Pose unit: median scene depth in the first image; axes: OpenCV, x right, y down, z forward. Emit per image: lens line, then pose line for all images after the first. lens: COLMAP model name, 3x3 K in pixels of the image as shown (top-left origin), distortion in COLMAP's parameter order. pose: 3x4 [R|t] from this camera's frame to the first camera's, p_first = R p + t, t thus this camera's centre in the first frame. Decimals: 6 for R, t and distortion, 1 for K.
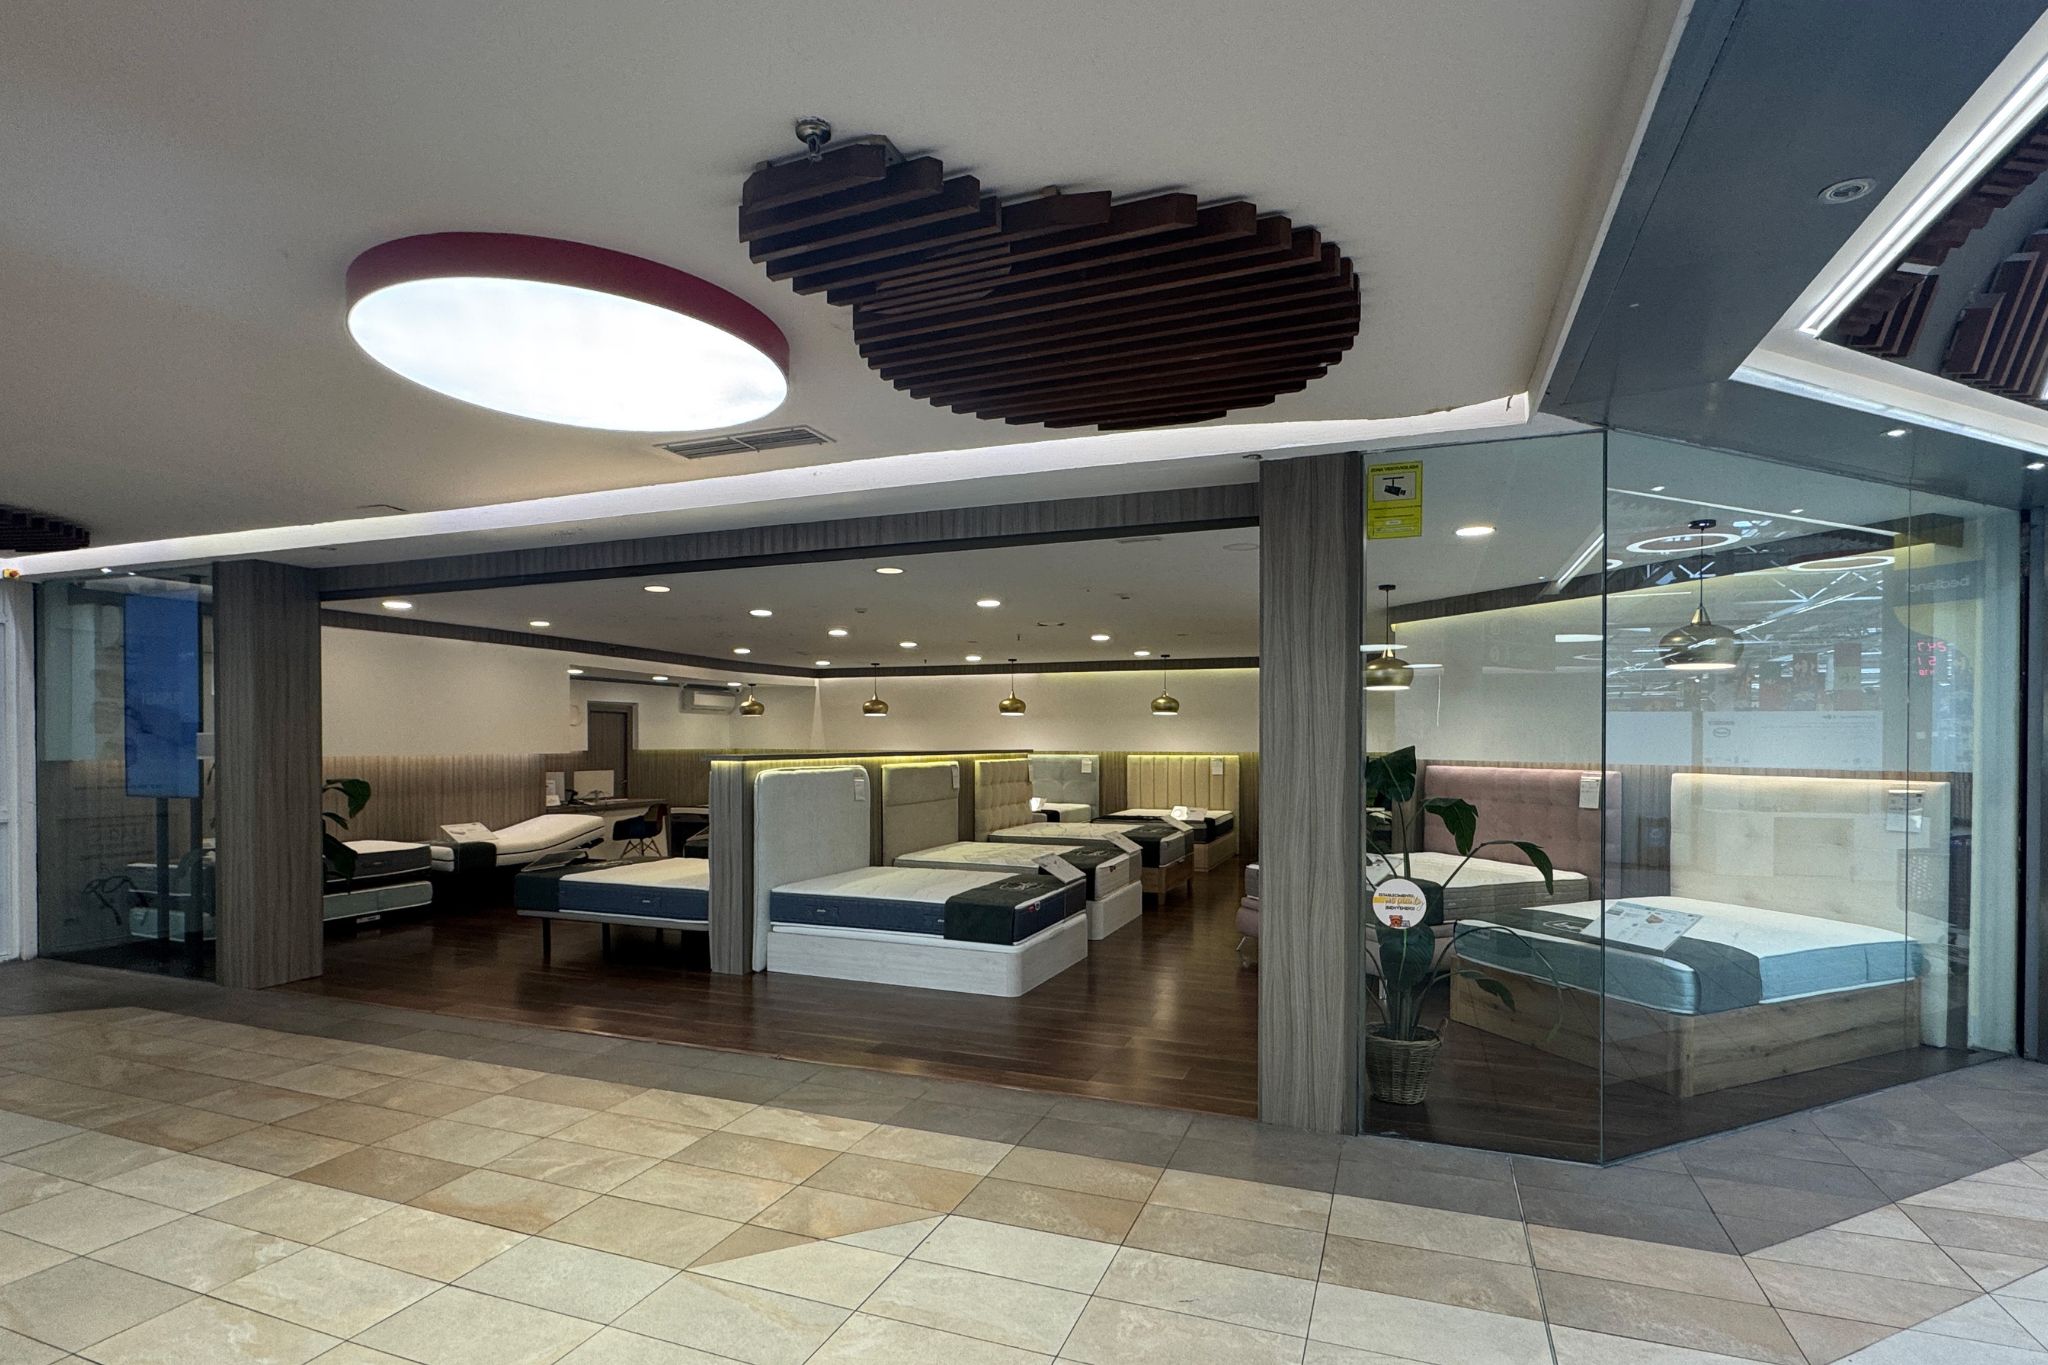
lens RADIAL K [[993.7, 0, 1046.1], [0, 993.7, 756.8], [0, 0, 1]] dist [-0.002666, -0.000276]
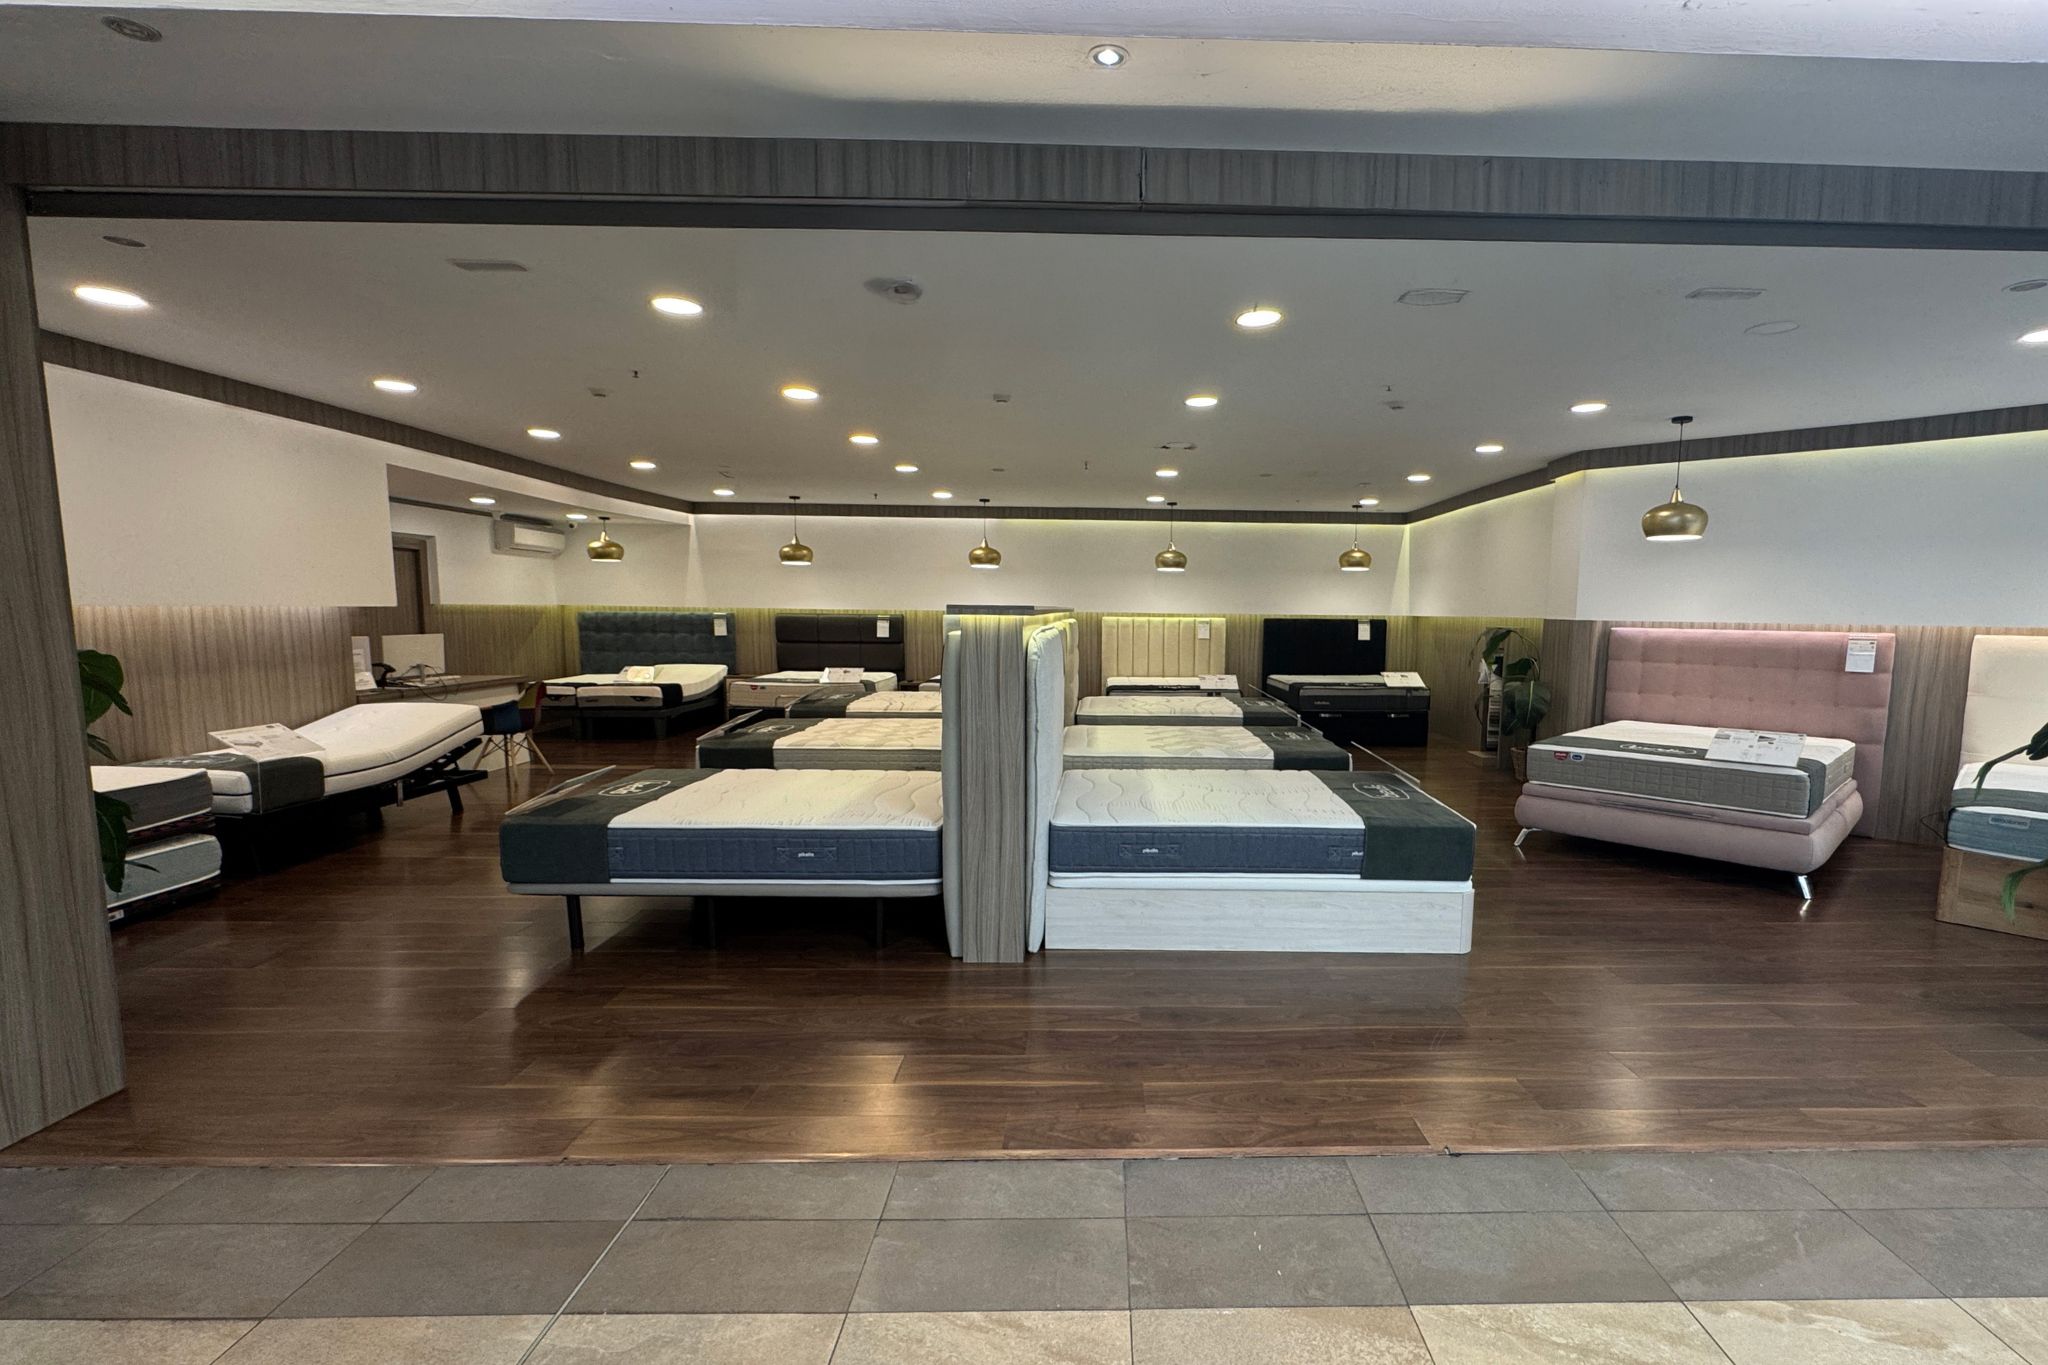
lens RADIAL K [[928.3, 0, 1125.0], [0, 928.3, 720.4], [0, 0, 1]] dist [-0.002421, -0.000236]
pose [[0.926039, -0.035487, 0.375755, -0.299485], [-0.004189, 0.994542, 0.104252, 0.005591], [-0.377404, -0.098115, 0.920836, 0.297730]]
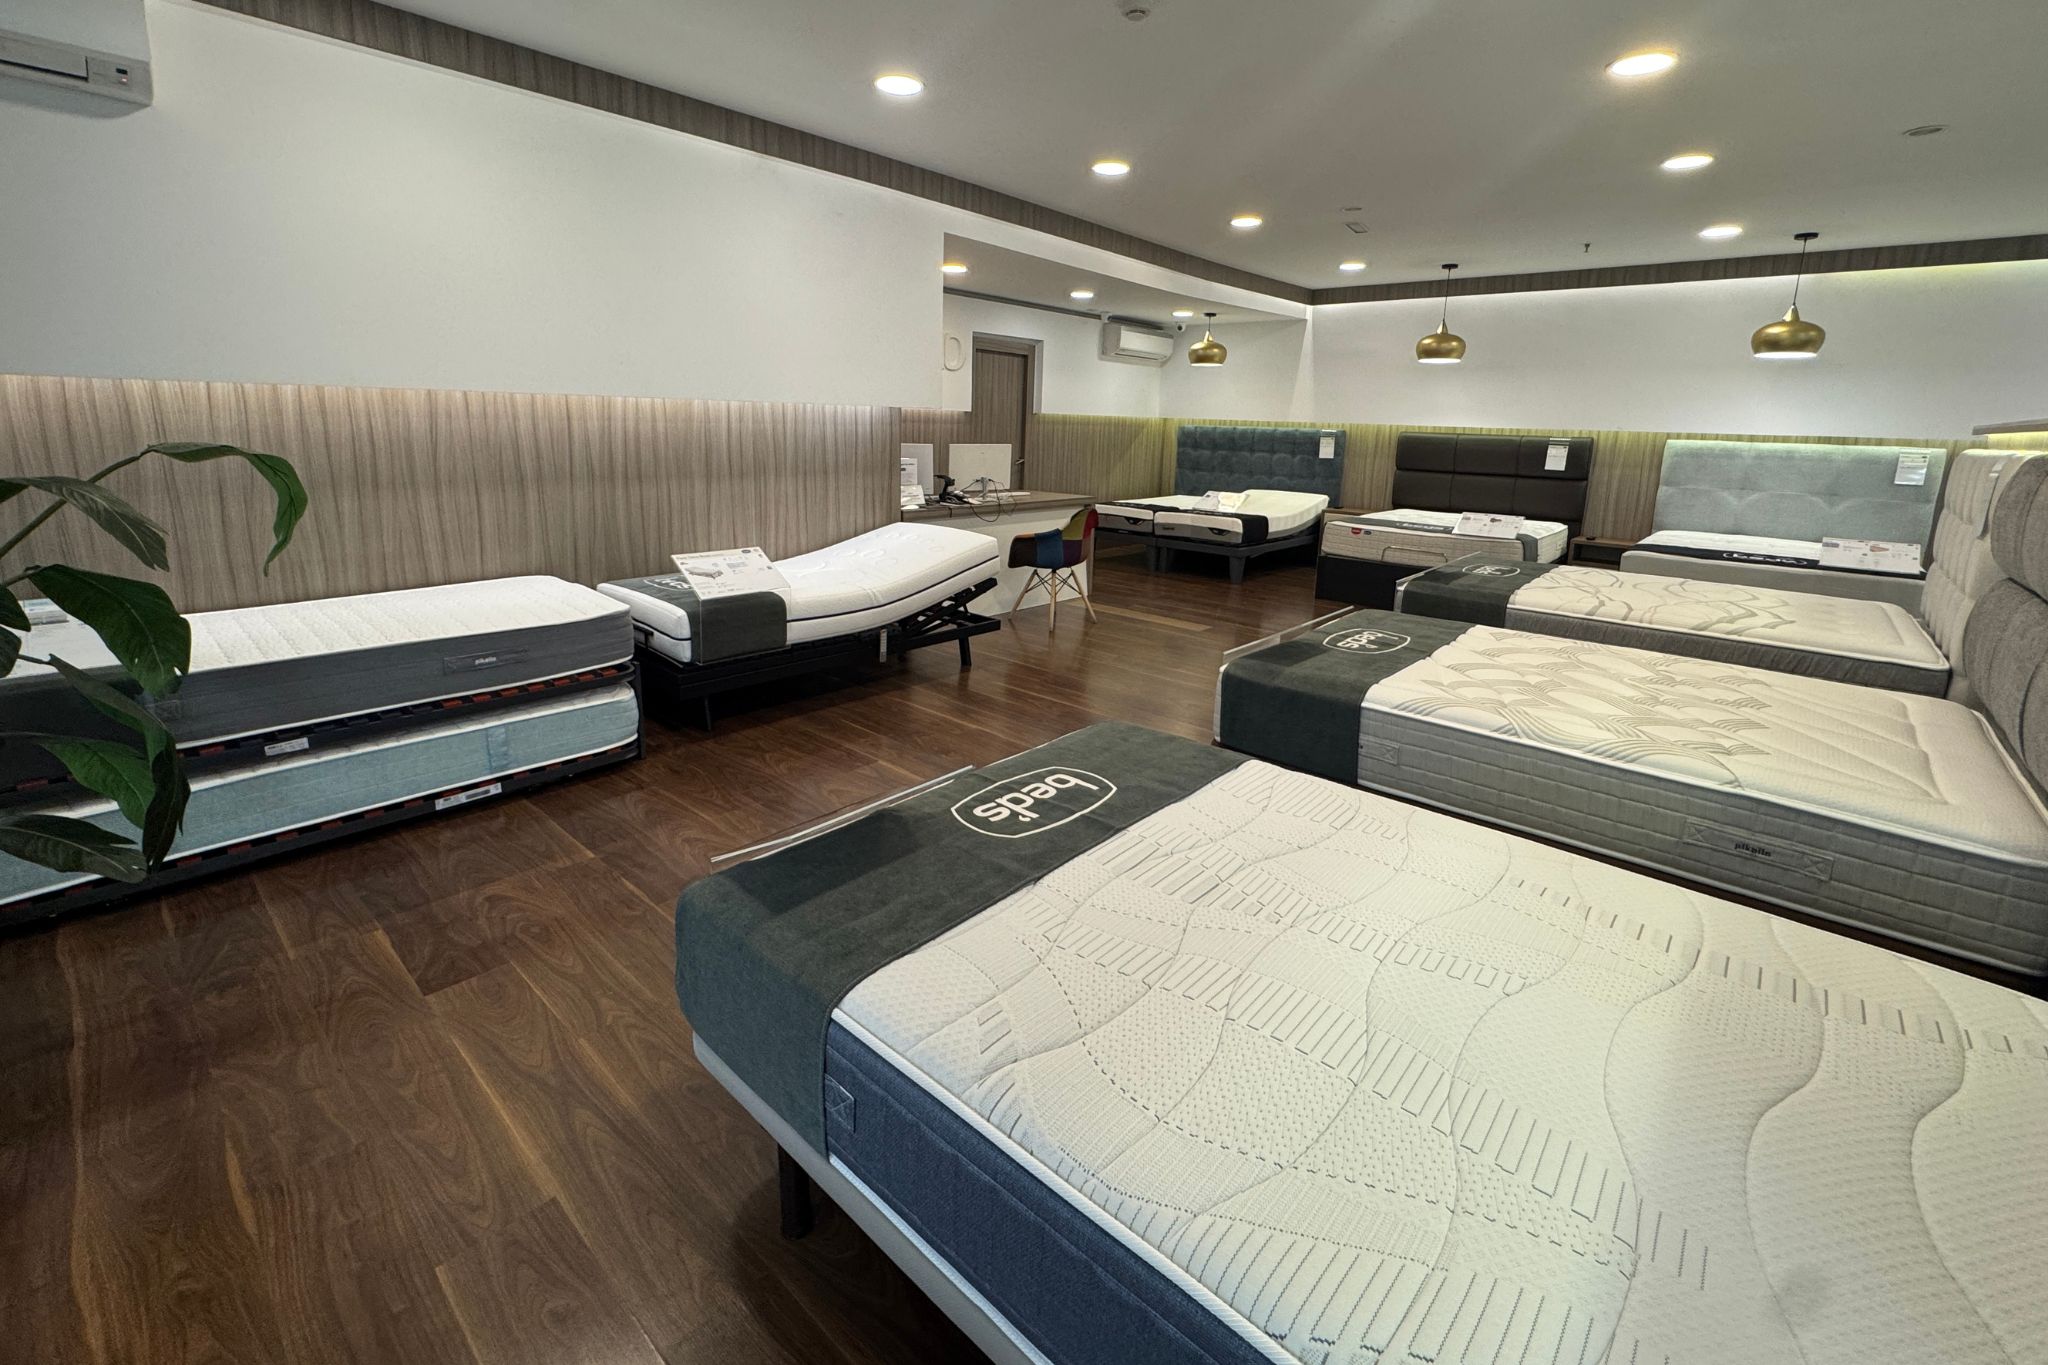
lens RADIAL K [[871.1, 0, 1028.9], [0, 871.1, 580.0], [0, 0, 1]] dist [-0.000128, 0.000128]
pose [[0.933689, 0.090973, -0.346337, -0.292323], [-0.034388, 0.985500, 0.166156, 0.008535], [0.356431, -0.143228, 0.923278, 0.629873]]
